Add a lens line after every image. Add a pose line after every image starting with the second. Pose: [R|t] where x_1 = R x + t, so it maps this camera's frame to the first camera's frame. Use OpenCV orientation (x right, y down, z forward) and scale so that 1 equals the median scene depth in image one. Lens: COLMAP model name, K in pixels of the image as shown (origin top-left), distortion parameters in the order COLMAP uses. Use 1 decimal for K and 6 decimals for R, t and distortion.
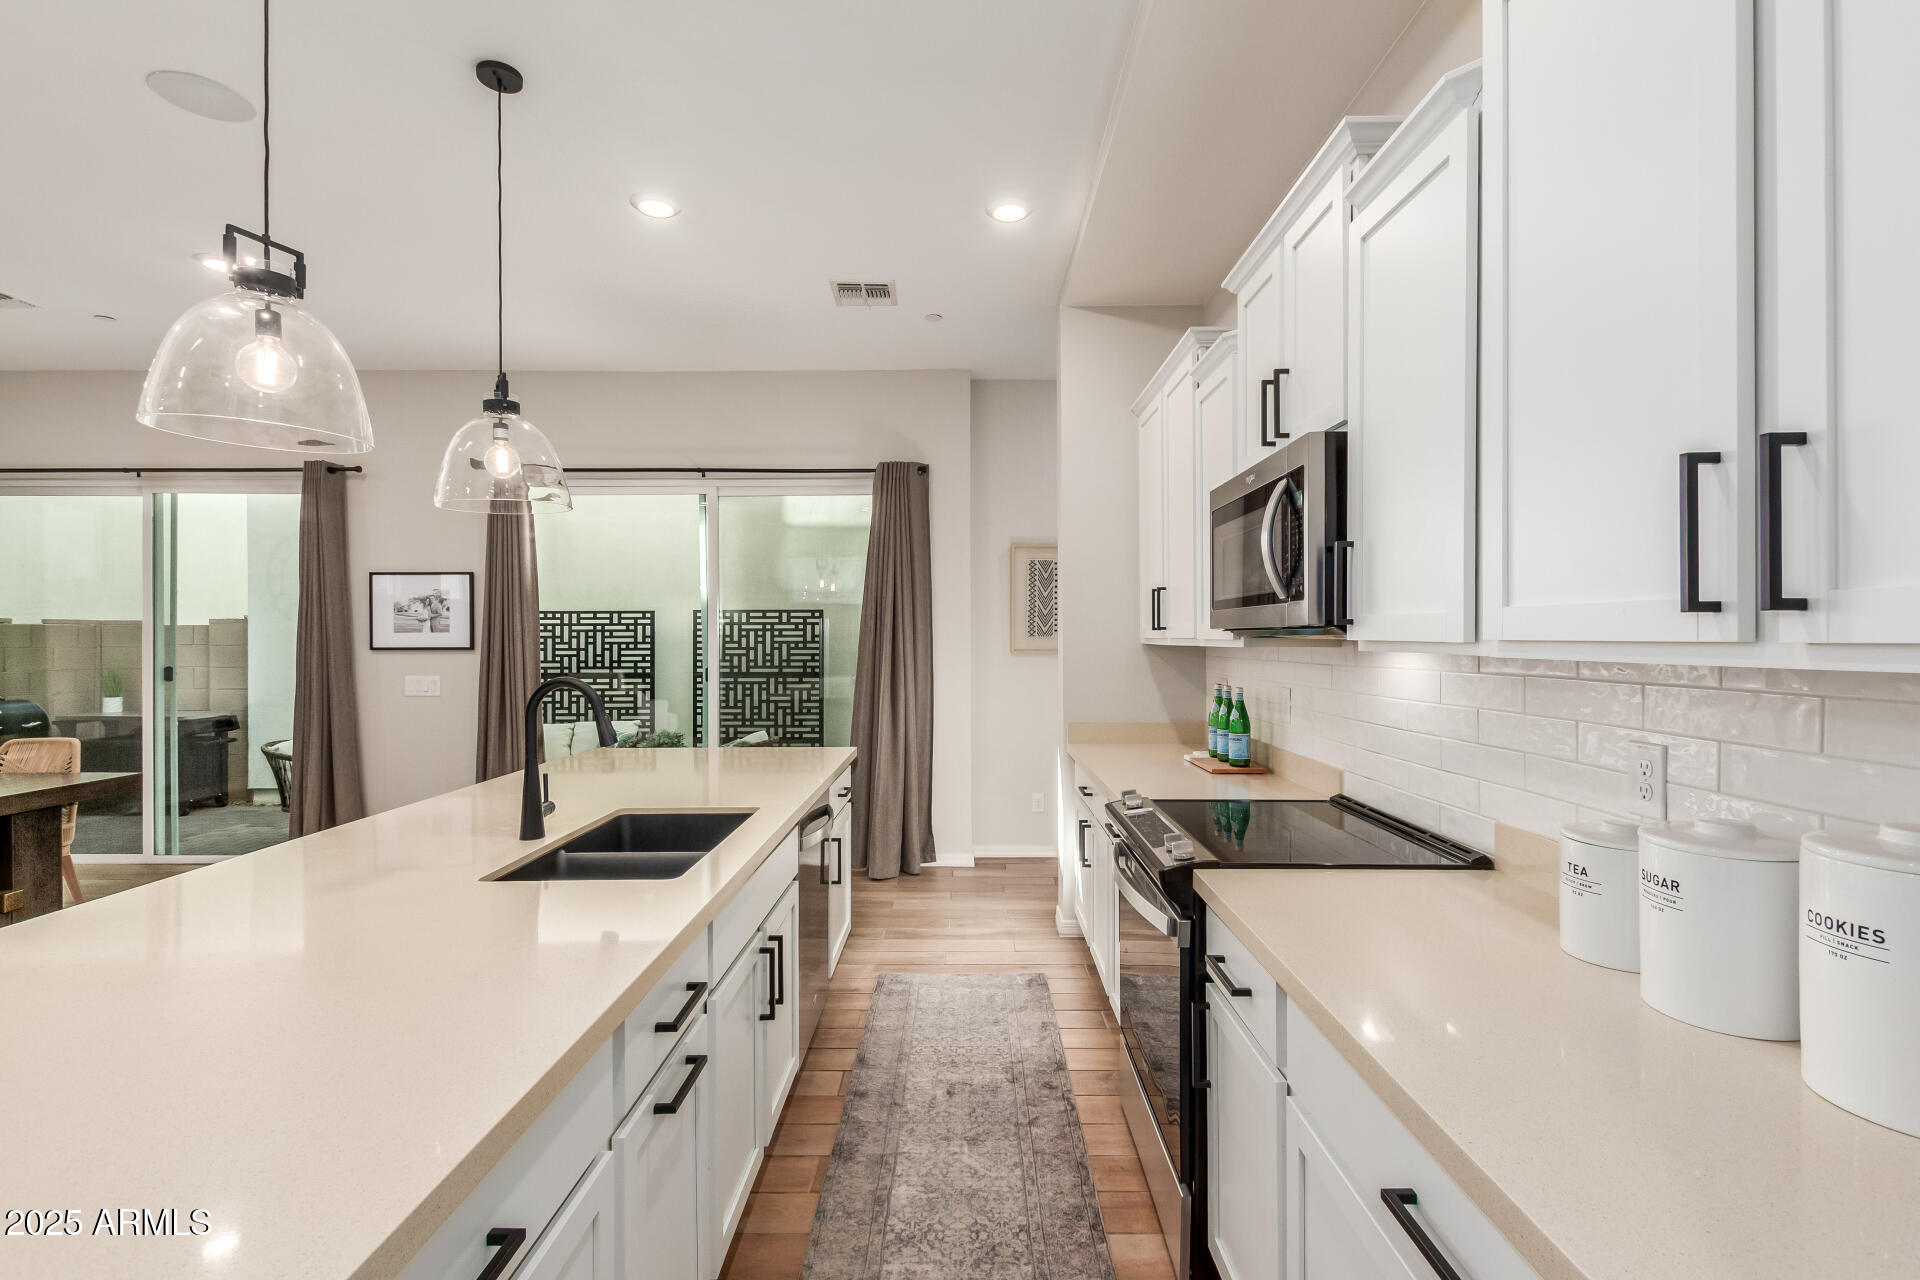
lens RADIAL K [[879.9, 0, 963.7], [0, 879.9, 637.6], [0, 0, 1]] dist [0.006054, -0.002519]
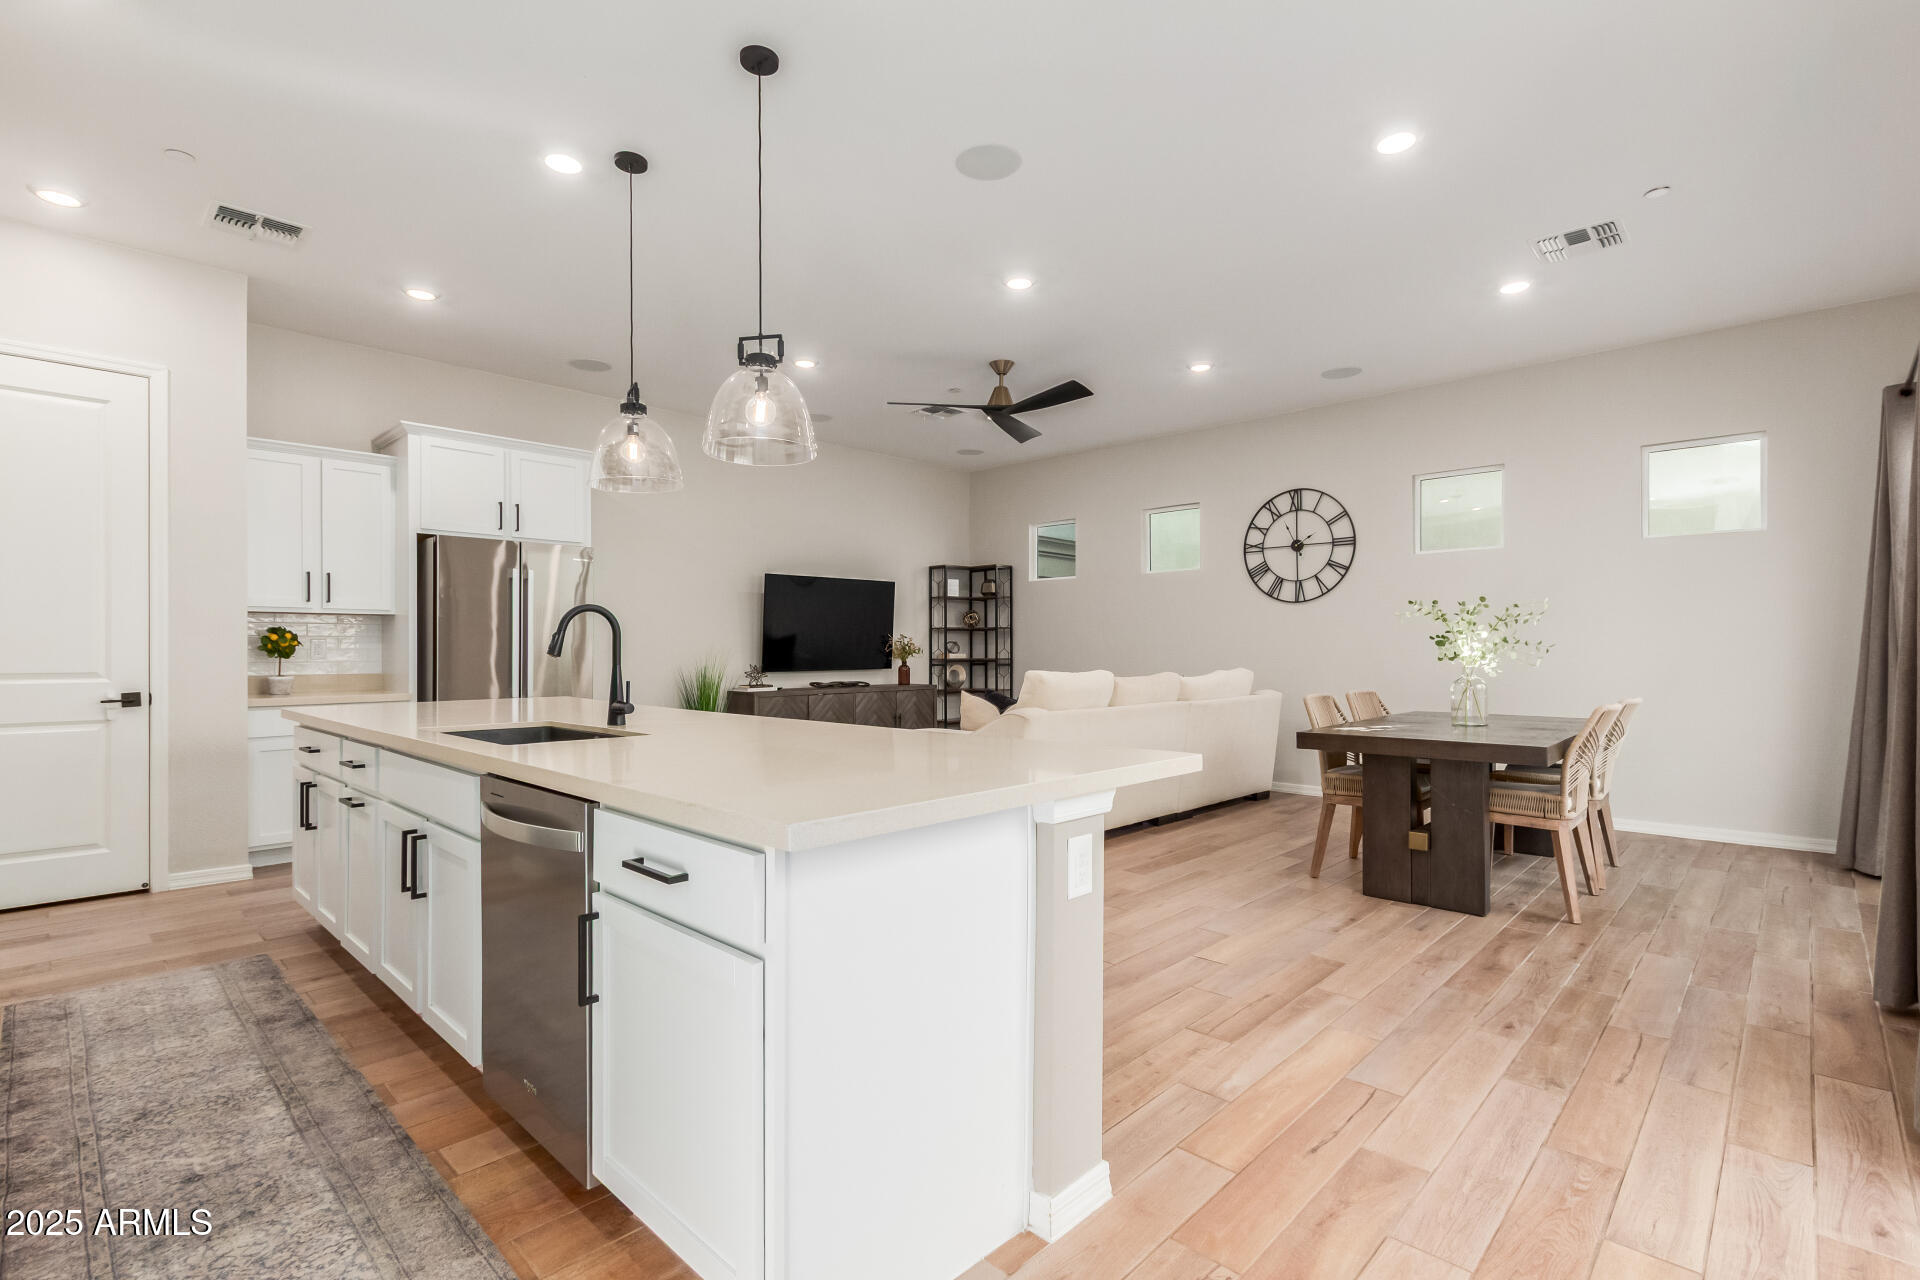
lens RADIAL K [[879.9, 0, 953.6], [0, 879.9, 641.1], [0, 0, 1]] dist [0.006054, -0.002519]
pose [[-0.688990, -0.003472, -0.724763, 0.050283], [0.003197, 0.999964, -0.007829, 0.045290], [0.724764, -0.007711, -0.688954, 0.917543]]
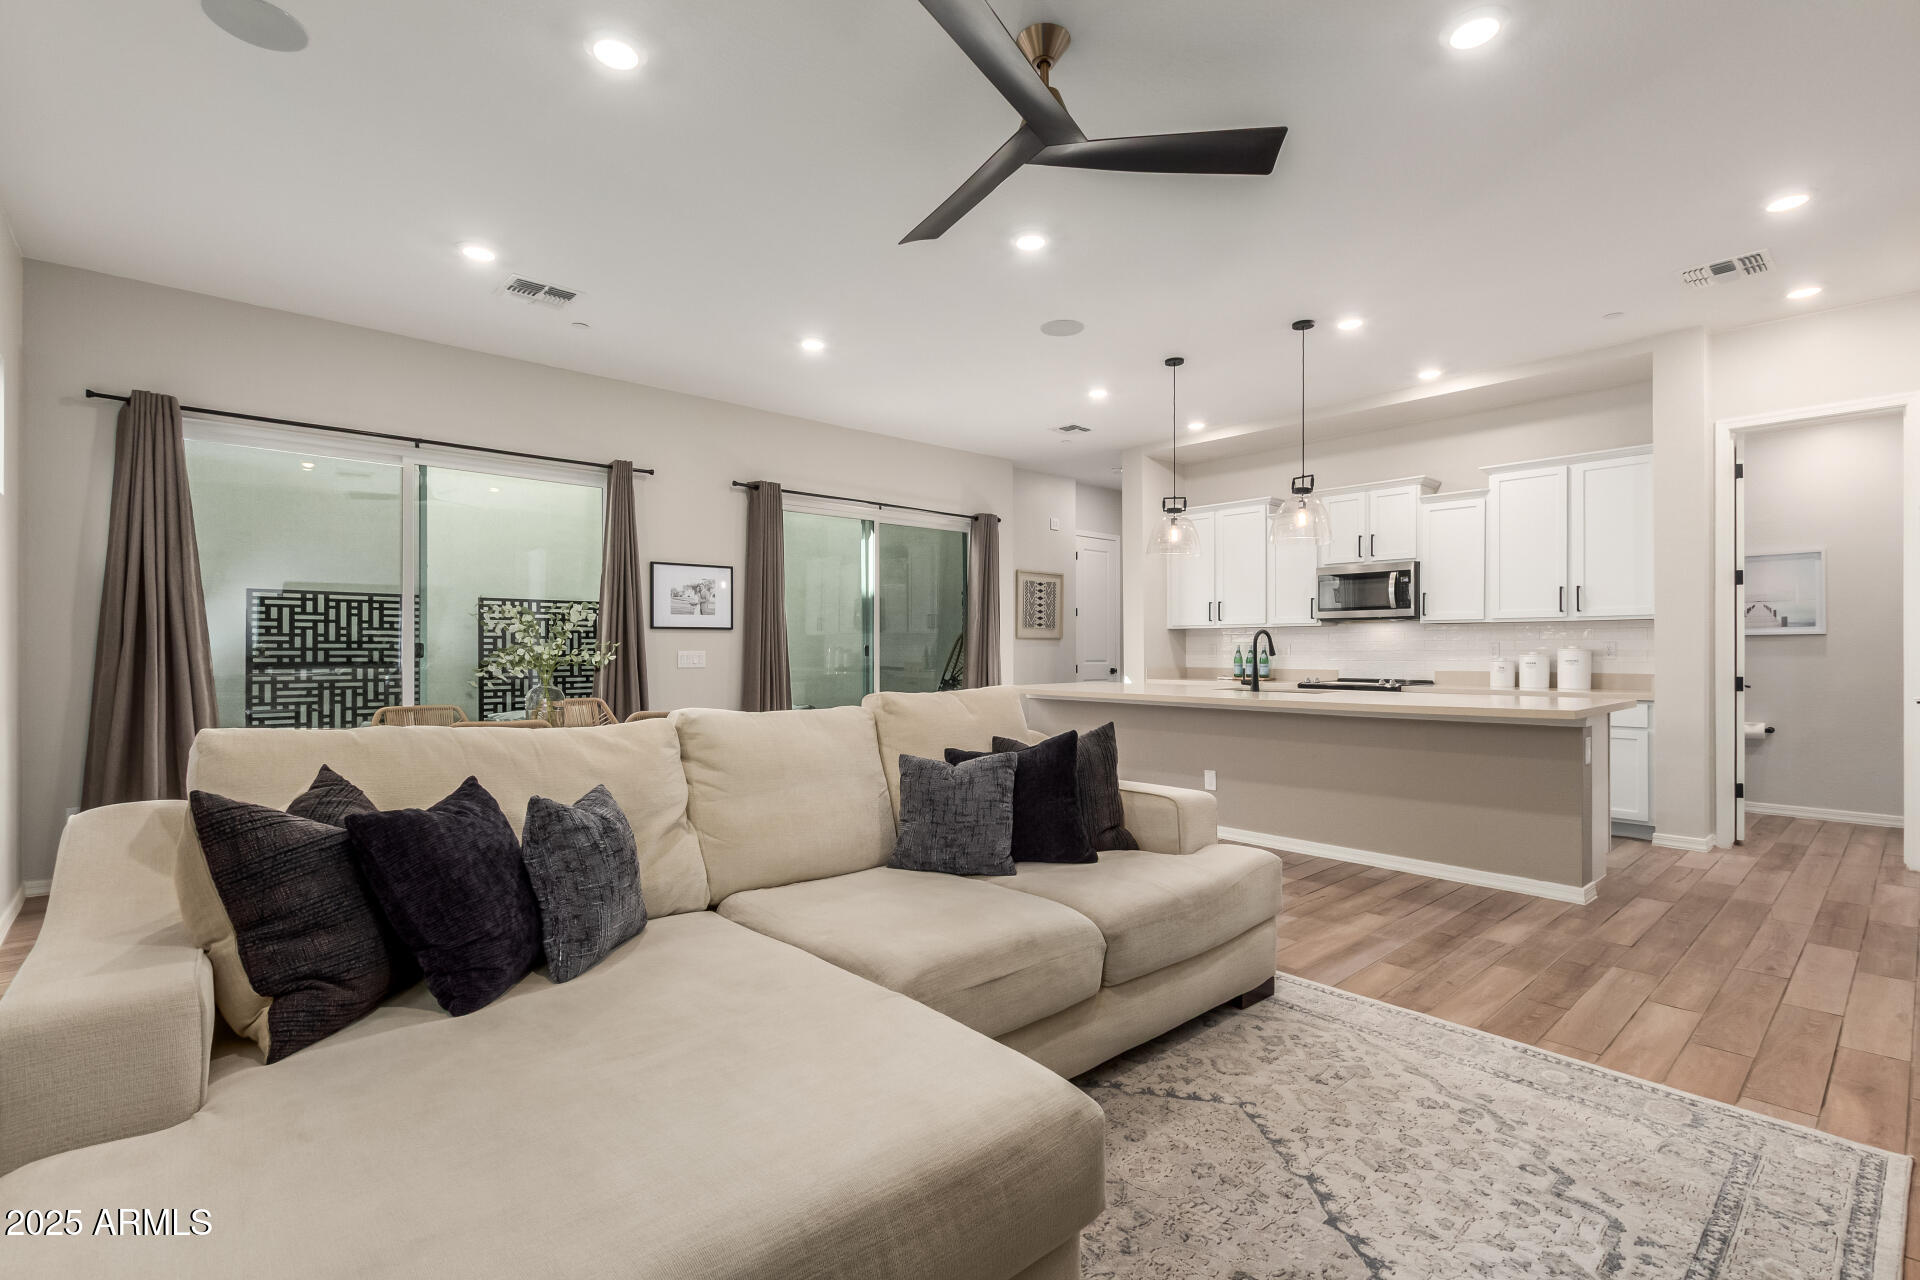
lens RADIAL K [[879.9, 0, 977.6], [0, 879.9, 644.7], [0, 0, 1]] dist [0.006054, -0.002519]
pose [[0.731424, 0.003567, 0.681914, -1.147725], [0.000498, 0.999983, -0.005765, 0.041933], [-0.681923, 0.004556, 0.731410, -0.133935]]
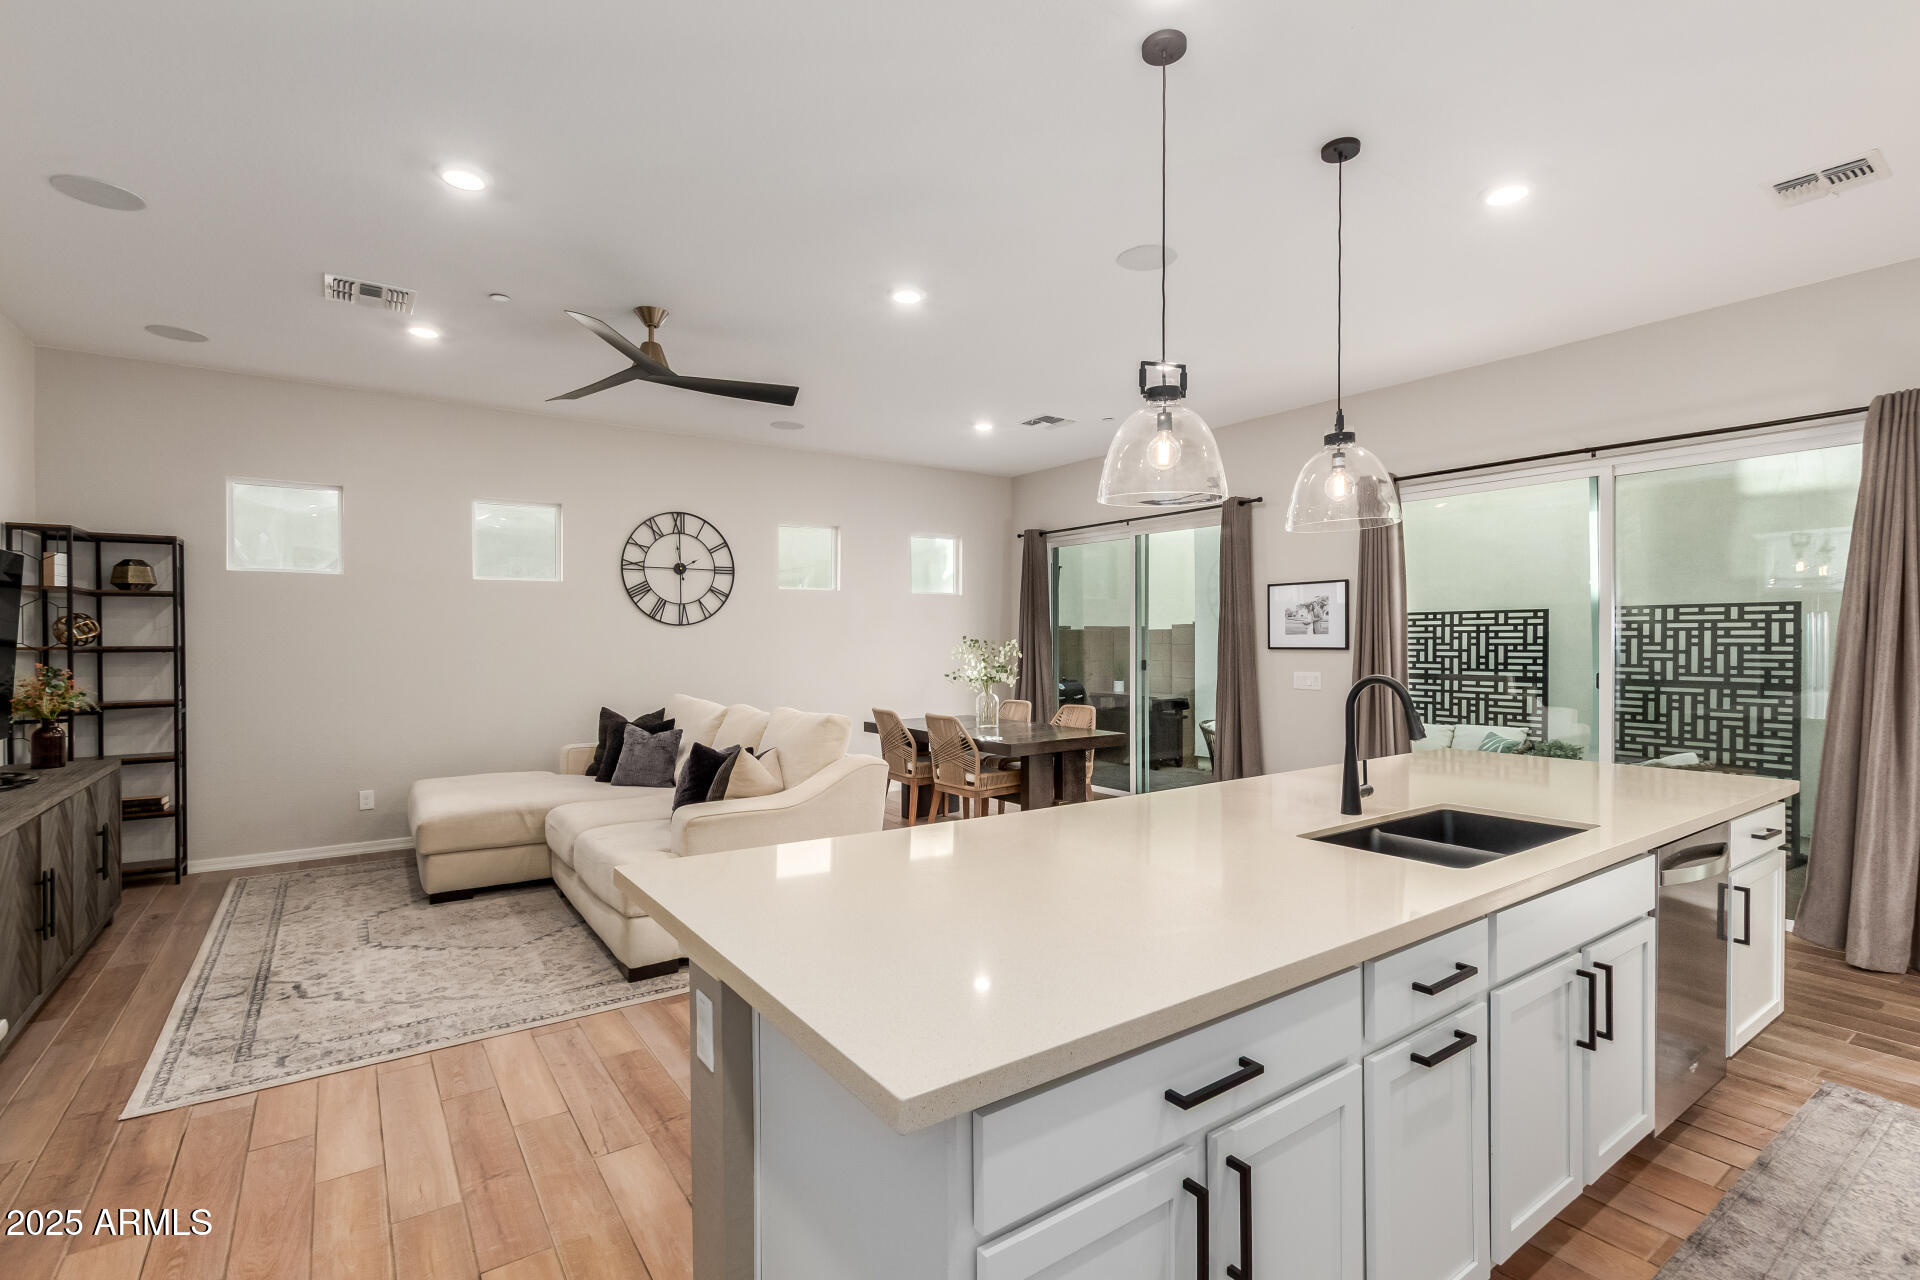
lens RADIAL K [[879.9, 0, 961.1], [0, 879.9, 646.0], [0, 0, 1]] dist [0.006054, -0.002519]
pose [[0.579269, 0.006346, -0.815112, 0.061035], [0.001090, 0.999963, 0.008560, -0.000913], [0.815136, -0.005847, 0.579240, -0.033016]]
